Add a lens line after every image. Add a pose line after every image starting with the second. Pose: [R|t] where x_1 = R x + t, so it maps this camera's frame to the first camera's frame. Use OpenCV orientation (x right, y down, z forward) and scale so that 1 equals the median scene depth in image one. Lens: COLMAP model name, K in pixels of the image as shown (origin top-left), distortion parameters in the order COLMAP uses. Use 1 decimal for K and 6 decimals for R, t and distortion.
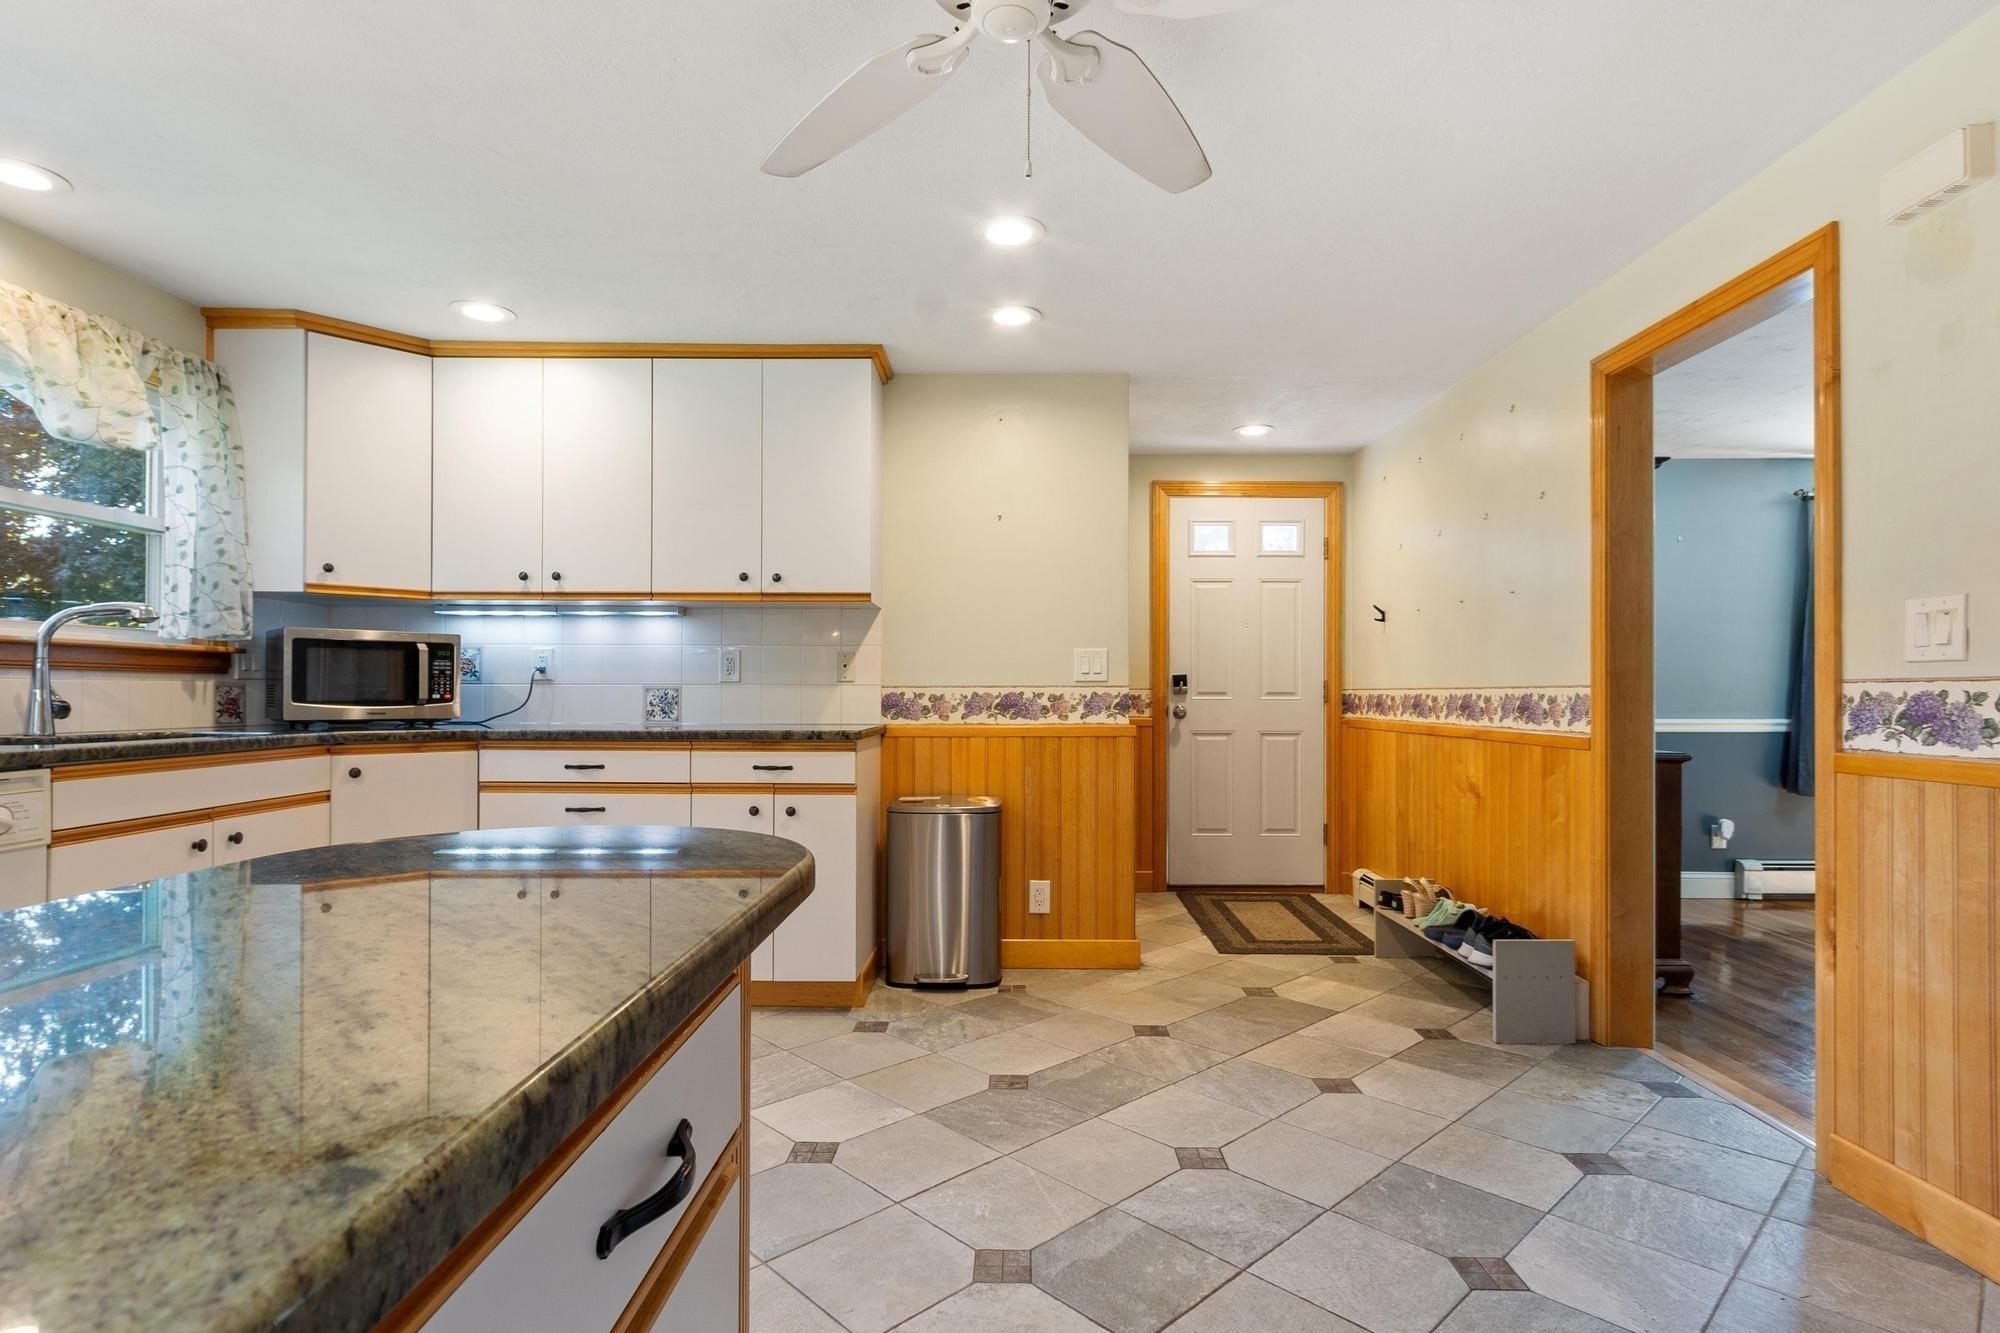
lens RADIAL K [[1004.1, 0, 1004.2], [0, 1004.1, 680.4], [0, 0, 1]] dist [0.001091, -0.000109]
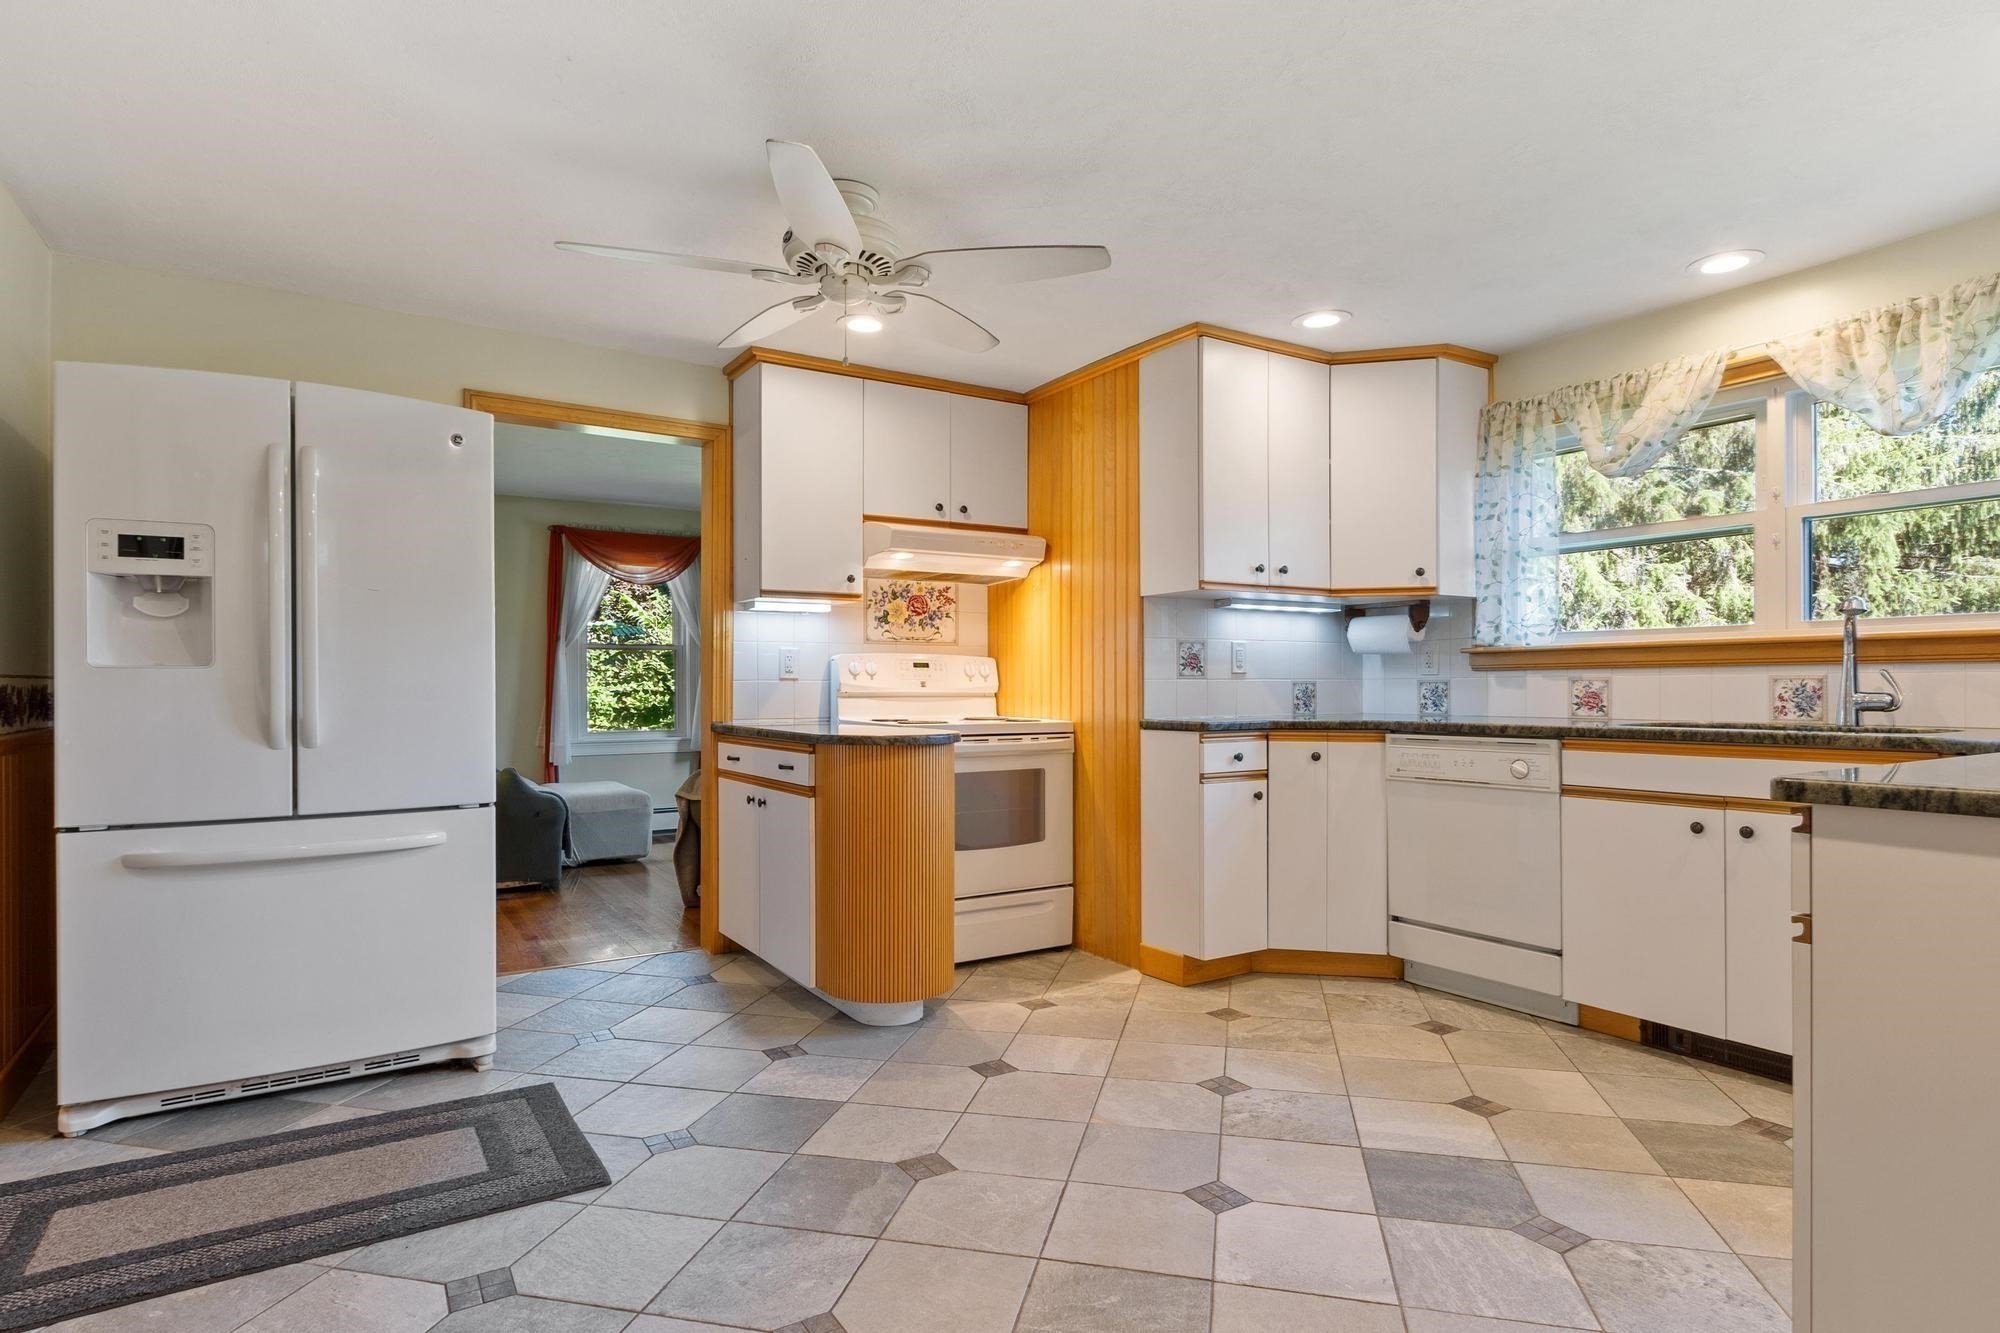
lens RADIAL K [[1052.3, 0, 991.3], [0, 1052.3, 680.4], [0, 0, 1]] dist [-0.000718, -0.000376]
pose [[-0.844649, -0.003633, -0.535308, 0.304027], [0.008613, 0.999755, -0.020374, 0.015100], [0.535251, -0.021819, -0.844411, 1.059015]]
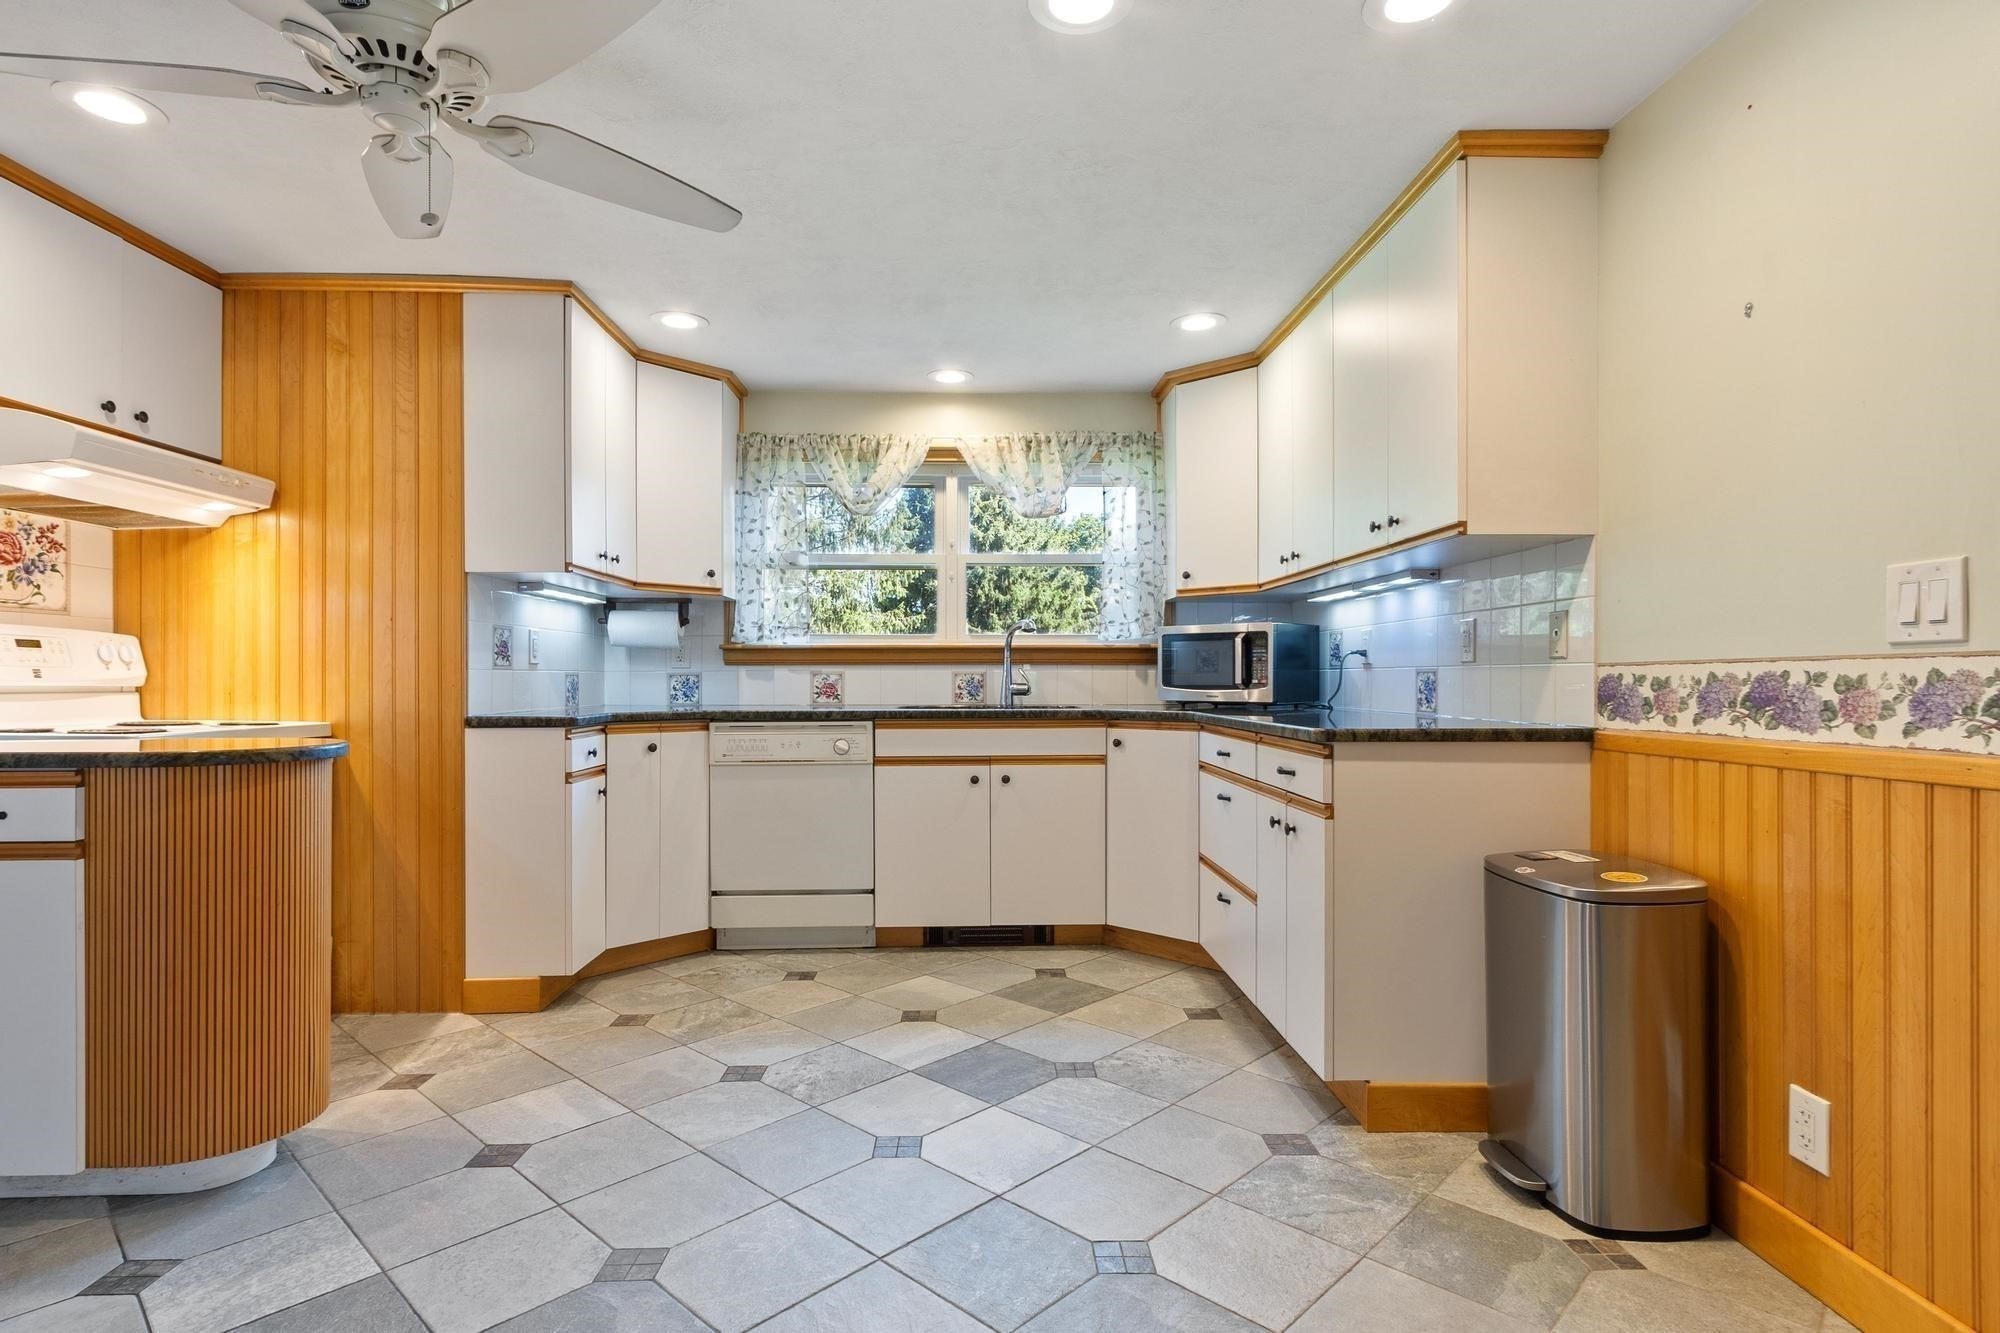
lens RADIAL K [[1025.5, 0, 995.2], [0, 1025.5, 674.2], [0, 0, 1]] dist [0.000616, 0.000241]
pose [[0.042851, -0.007156, -0.999056, 0.508165], [0.016084, 0.999850, -0.006472, 0.010819], [0.998952, -0.015791, 0.042960, 0.660439]]
